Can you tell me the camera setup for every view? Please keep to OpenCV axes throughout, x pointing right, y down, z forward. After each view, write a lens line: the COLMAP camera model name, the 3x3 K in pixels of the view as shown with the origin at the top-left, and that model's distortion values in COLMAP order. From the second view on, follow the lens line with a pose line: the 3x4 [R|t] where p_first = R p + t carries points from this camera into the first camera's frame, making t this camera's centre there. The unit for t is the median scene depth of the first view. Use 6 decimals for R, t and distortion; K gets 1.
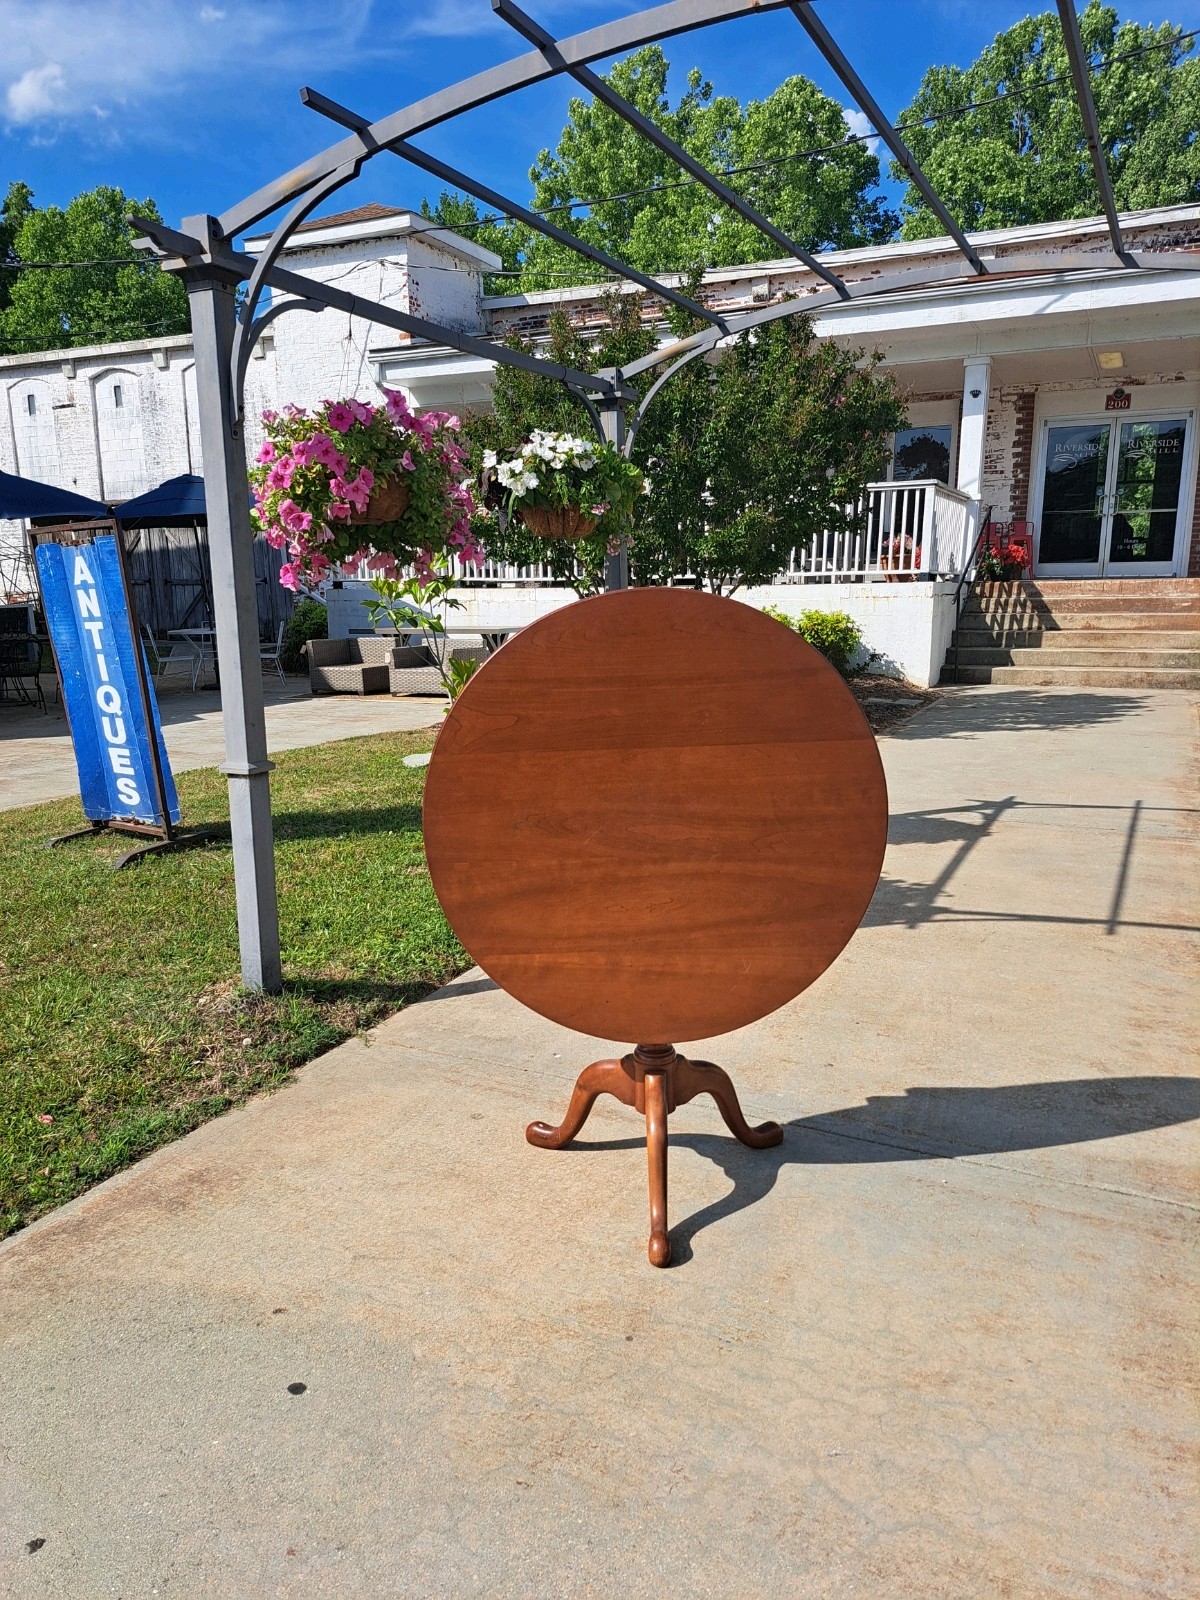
lens RADIAL K [[1141.4, 0, 606.5], [0, 1141.4, 818.2], [0, 0, 1]] dist [0.039786, -0.040254]
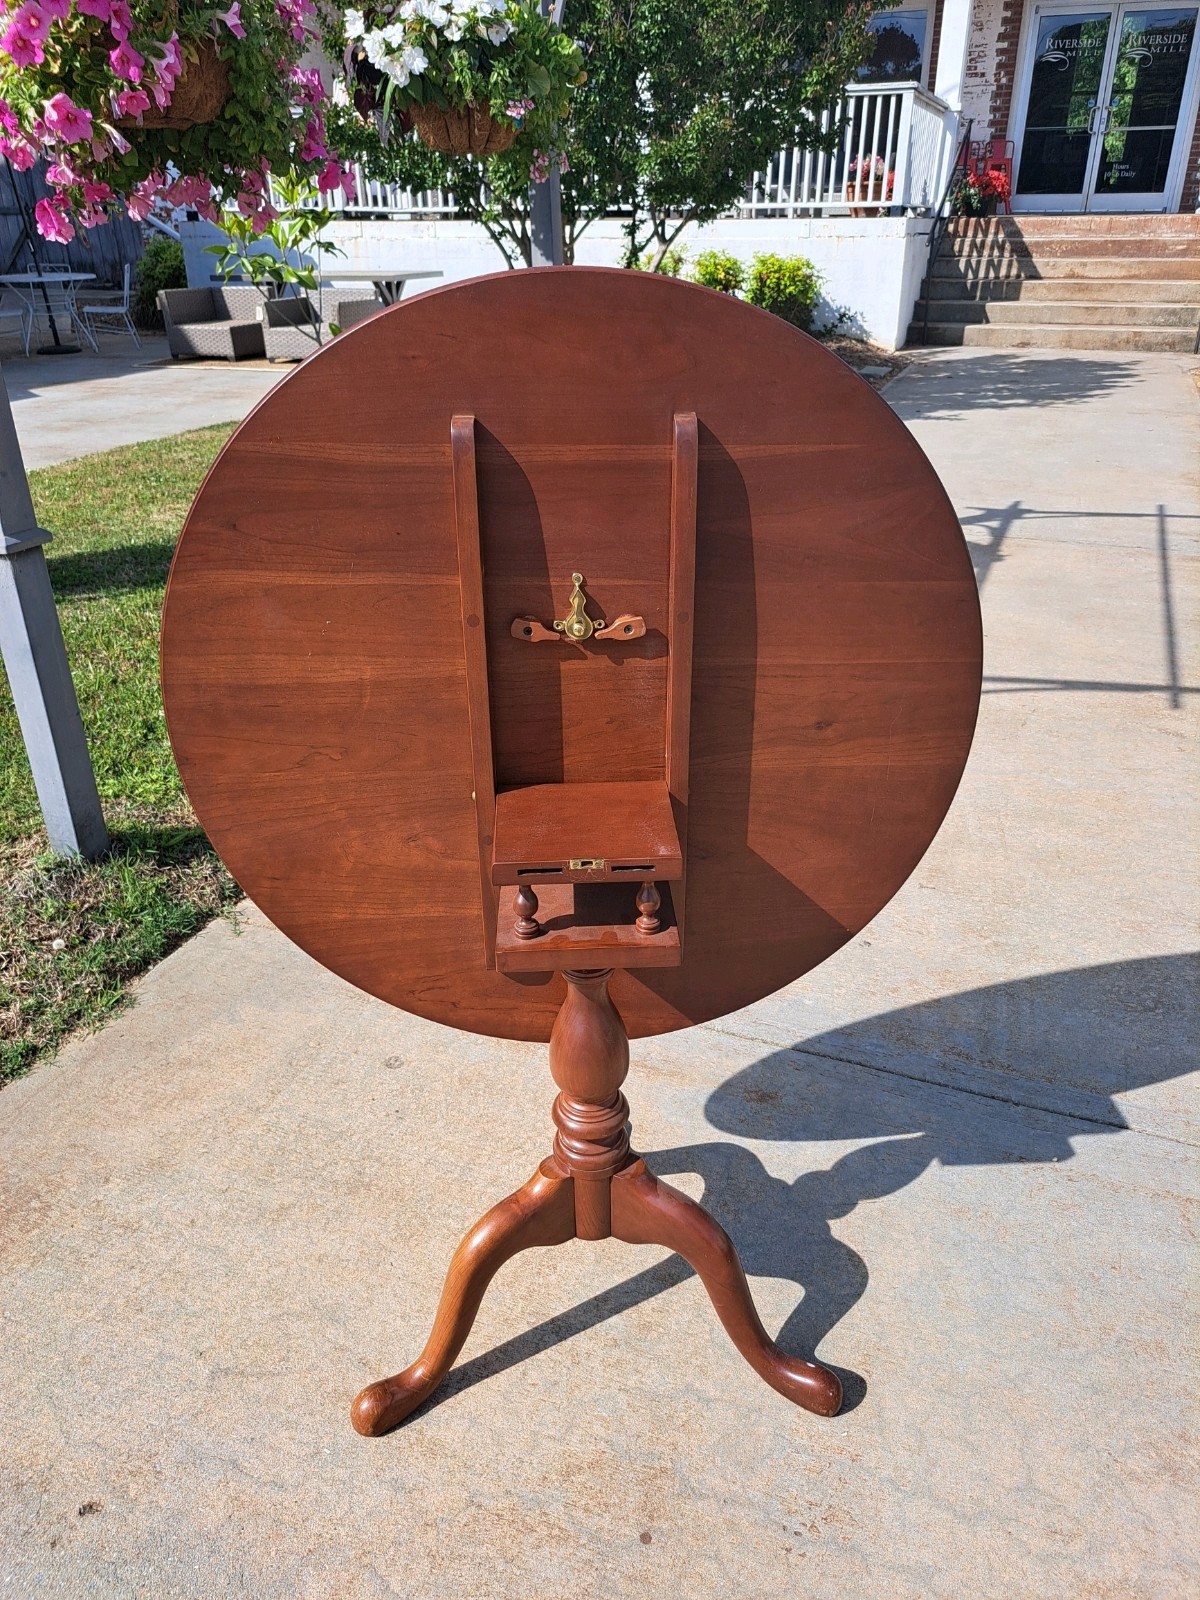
lens RADIAL K [[1141.4, 0, 635.9], [0, 1141.4, 806.8], [0, 0, 1]] dist [0.039786, -0.040254]
pose [[0.995656, -0.037389, 0.085271, -0.012557], [0.012907, 0.962414, 0.271278, -0.058469], [-0.092209, -0.268999, 0.958716, 0.241584]]
